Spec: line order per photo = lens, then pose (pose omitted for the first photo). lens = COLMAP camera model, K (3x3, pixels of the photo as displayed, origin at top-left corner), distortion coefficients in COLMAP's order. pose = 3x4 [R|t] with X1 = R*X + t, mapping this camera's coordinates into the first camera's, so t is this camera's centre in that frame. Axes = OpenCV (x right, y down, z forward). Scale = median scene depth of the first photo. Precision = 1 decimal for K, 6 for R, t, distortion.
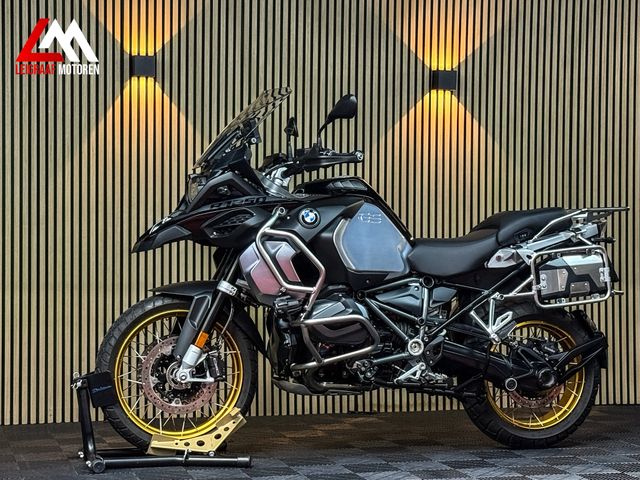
lens RADIAL K [[1367.7, 0, 320.0], [0, 1367.7, 240.0], [0, 0, 1]] dist [0.095039, 0.383894]
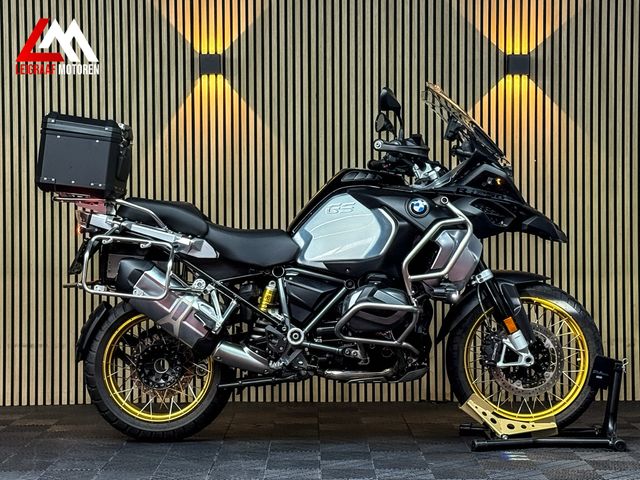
lens RADIAL K [[1367.7, 0, 320.0], [0, 1367.7, 240.0], [0, 0, 1]] dist [0.095039, 0.383894]
pose [[0.963692, -0.007243, -0.266920, 0.272857], [0.010455, 0.999889, 0.010613, -0.004007], [0.266813, -0.013018, 0.963660, 0.019456]]
